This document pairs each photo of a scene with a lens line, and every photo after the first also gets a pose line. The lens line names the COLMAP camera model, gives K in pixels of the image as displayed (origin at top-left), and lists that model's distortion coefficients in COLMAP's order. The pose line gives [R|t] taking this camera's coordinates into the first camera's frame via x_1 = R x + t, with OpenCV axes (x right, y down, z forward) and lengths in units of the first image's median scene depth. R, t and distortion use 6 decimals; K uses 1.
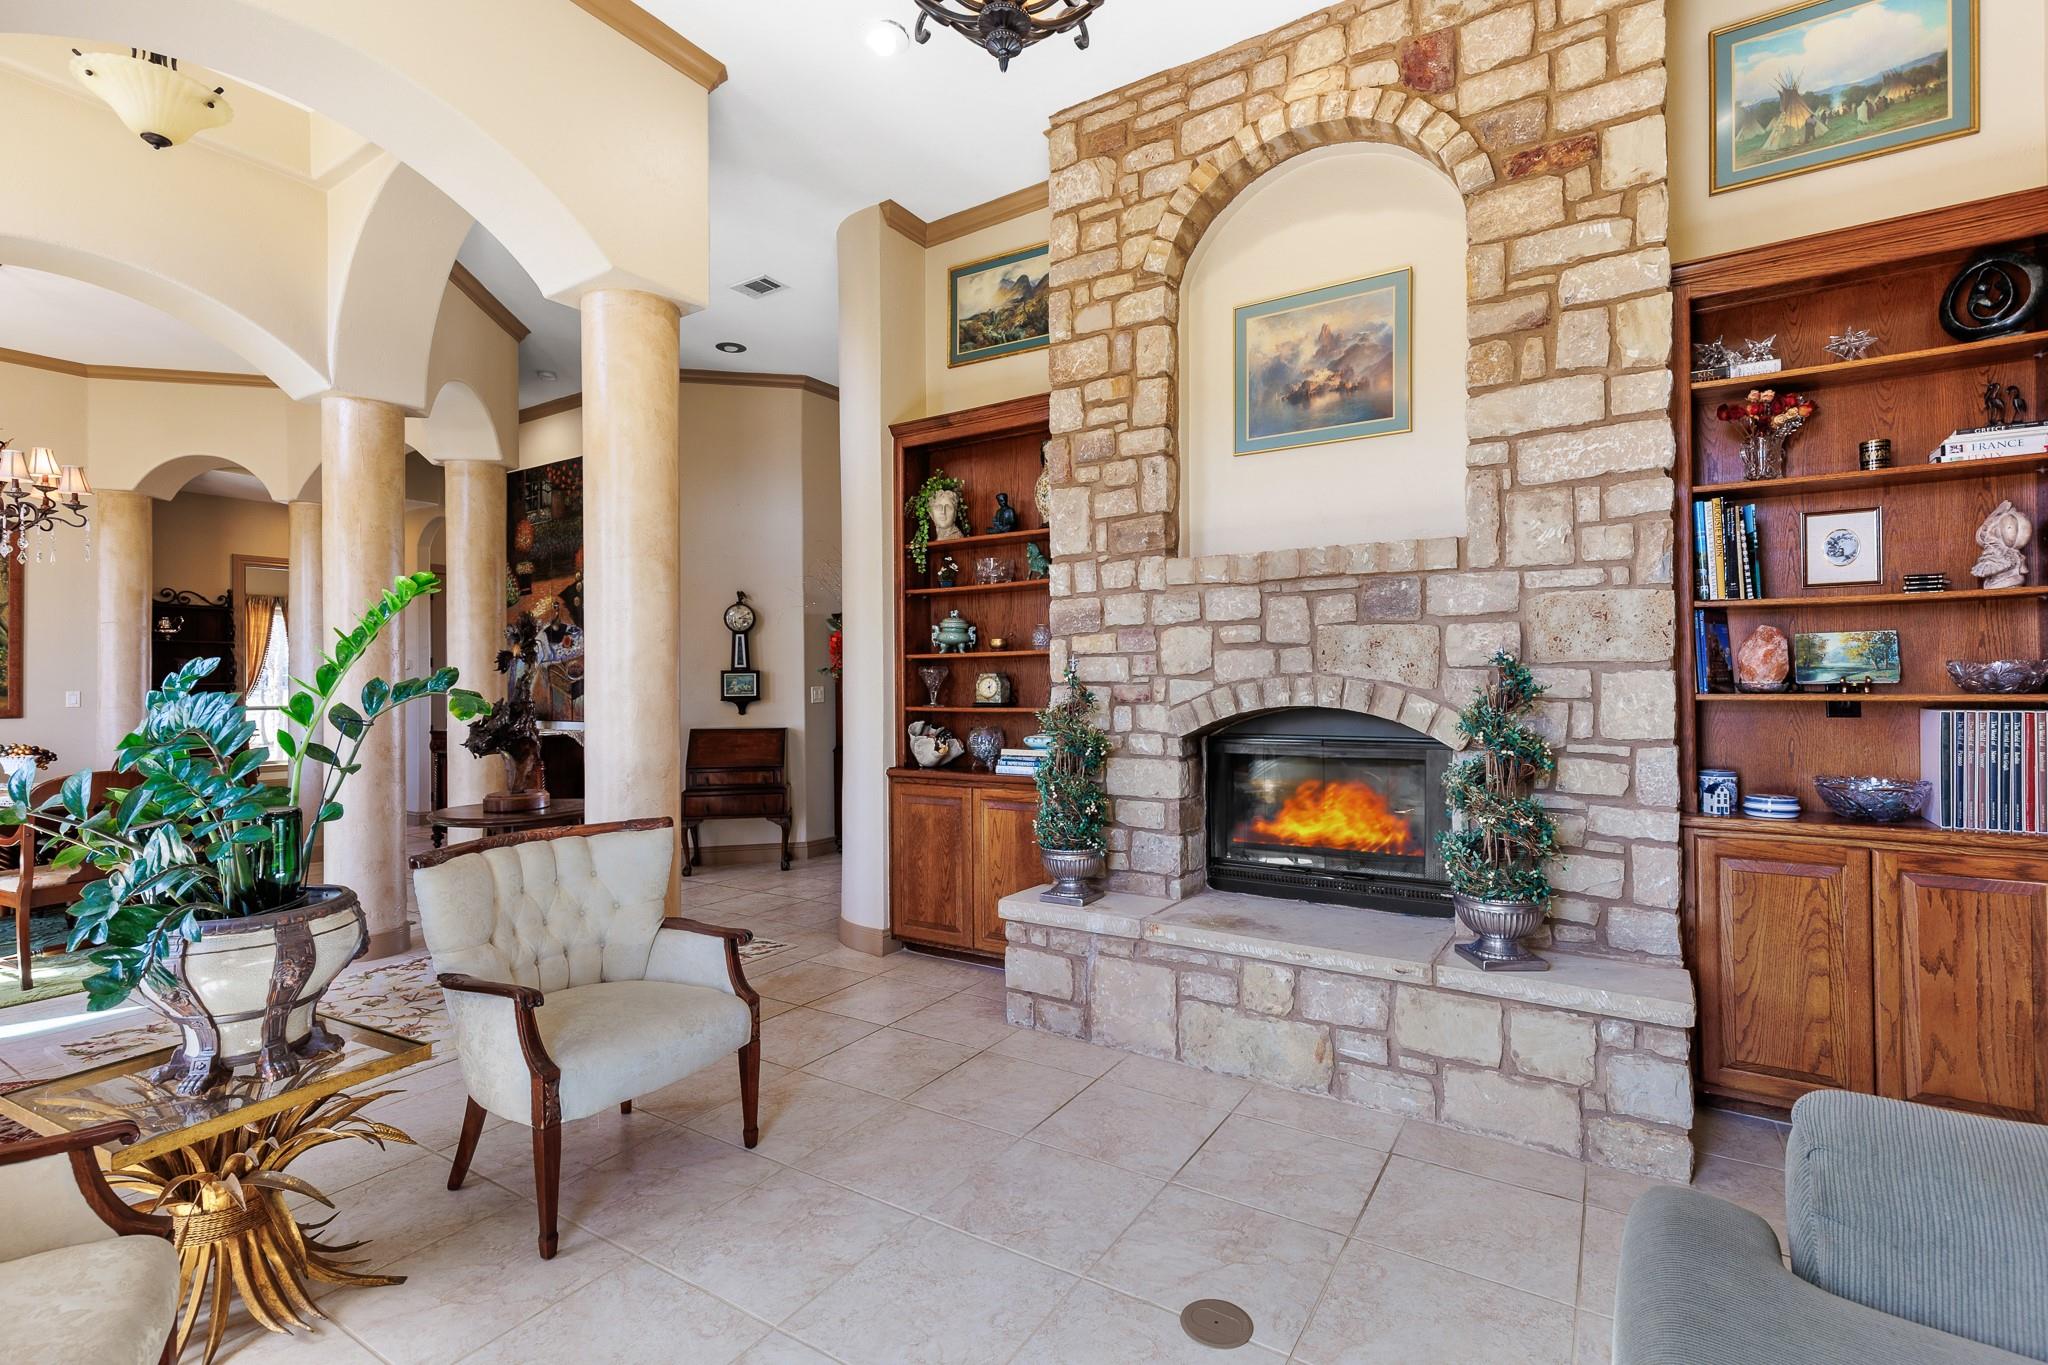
lens RADIAL K [[918.9, 0, 1037.6], [0, 918.9, 678.7], [0, 0, 1]] dist [0.004675, -0.002570]
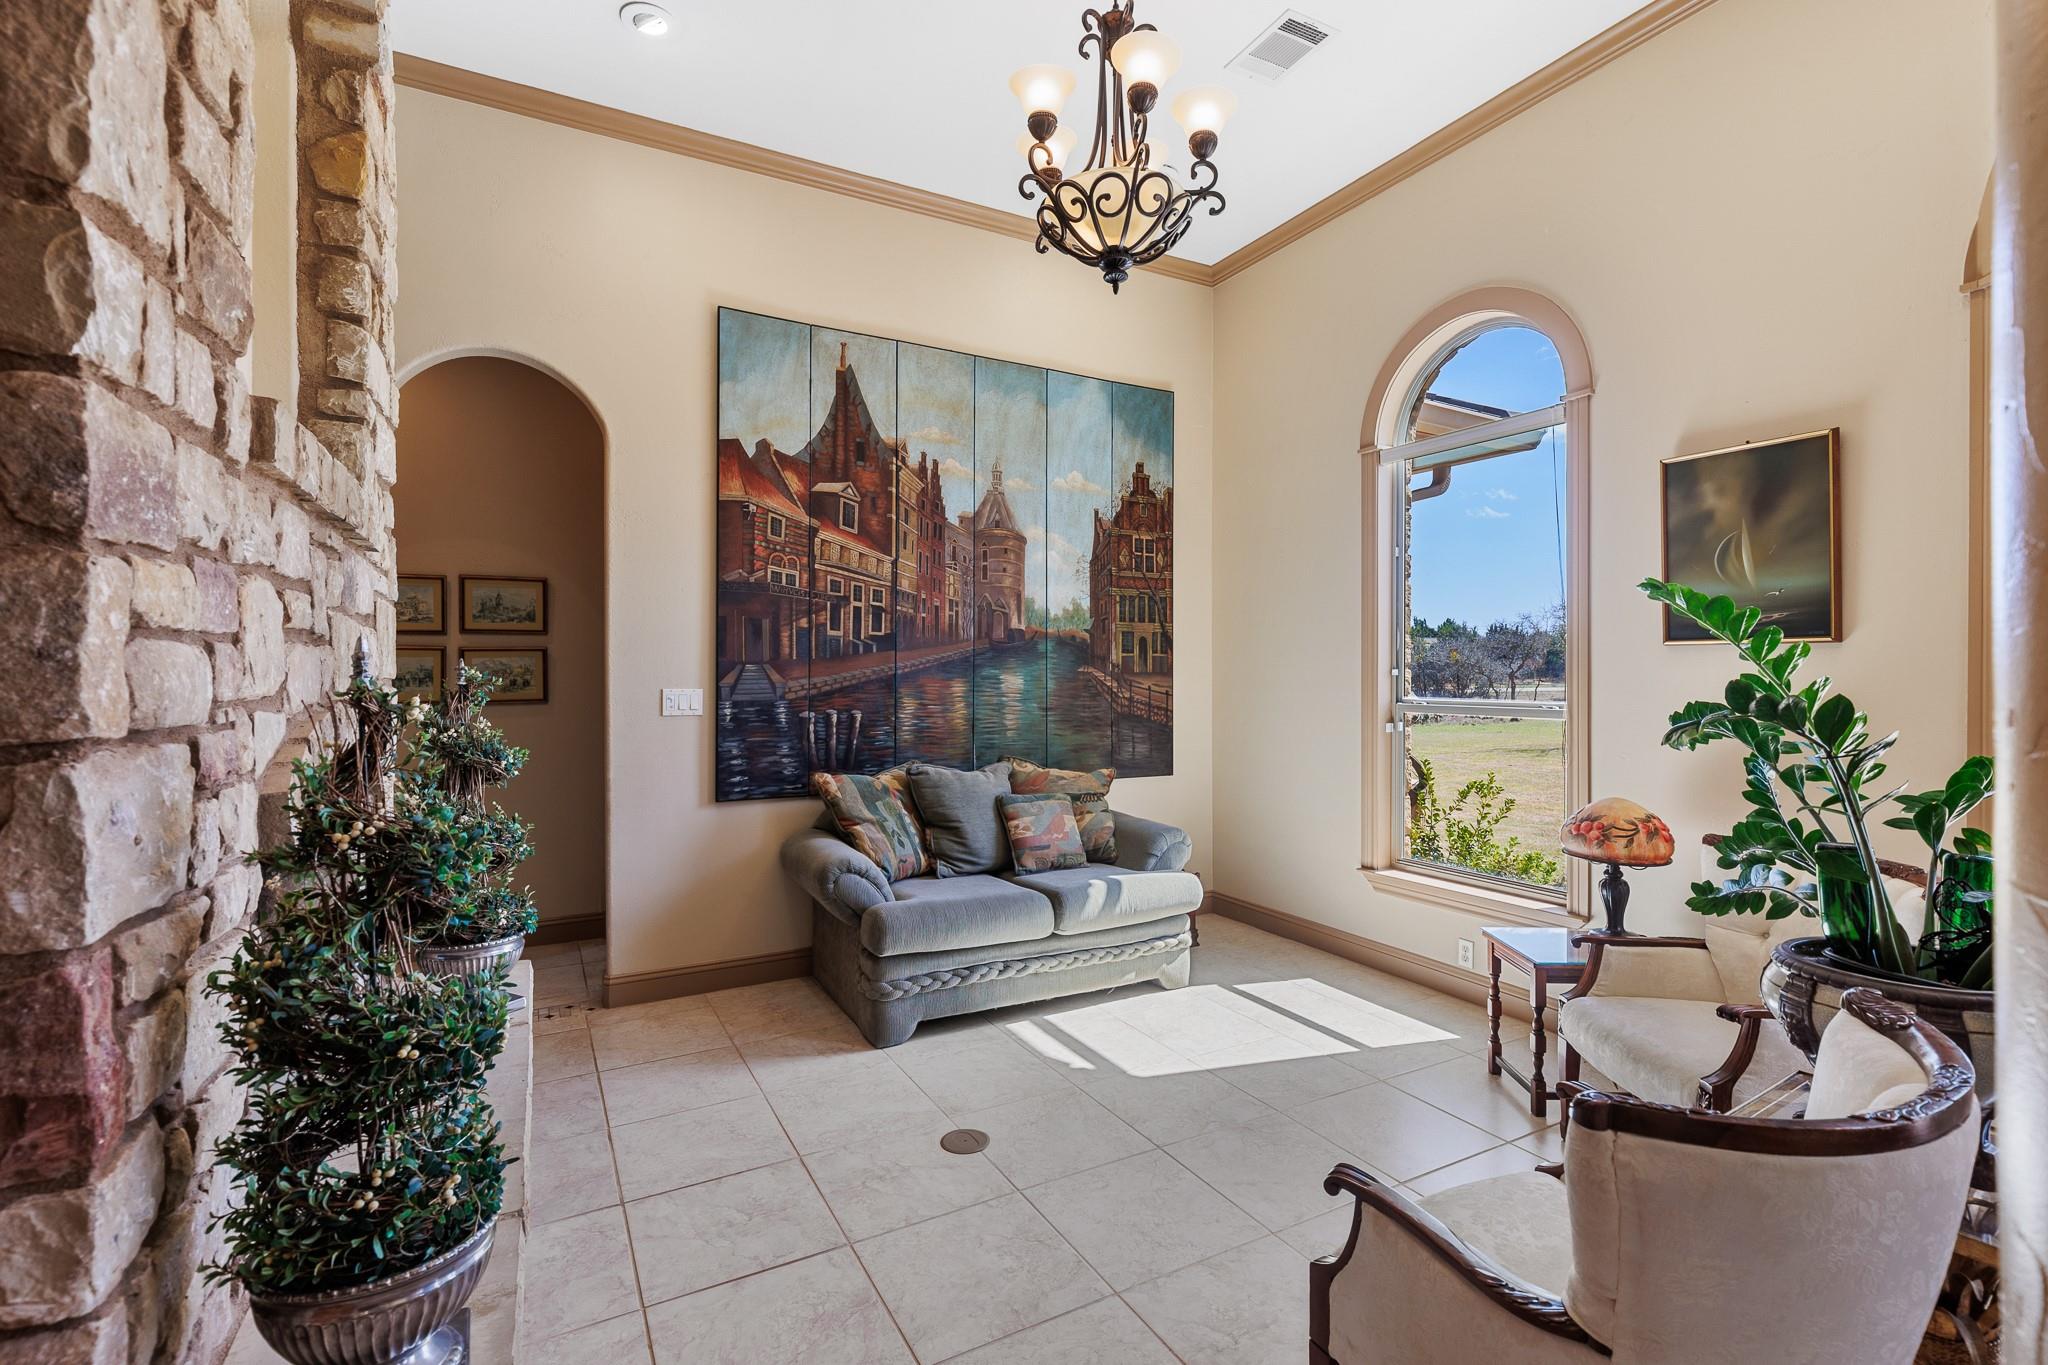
lens RADIAL K [[918.9, 0, 1030.3], [0, 918.9, 676.7], [0, 0, 1]] dist [0.004675, -0.002570]
pose [[-0.871482, 0.003660, 0.490414, -0.332512], [0.001605, 0.999988, -0.004610, -0.012574], [-0.490425, -0.003231, -0.871477, 1.216140]]
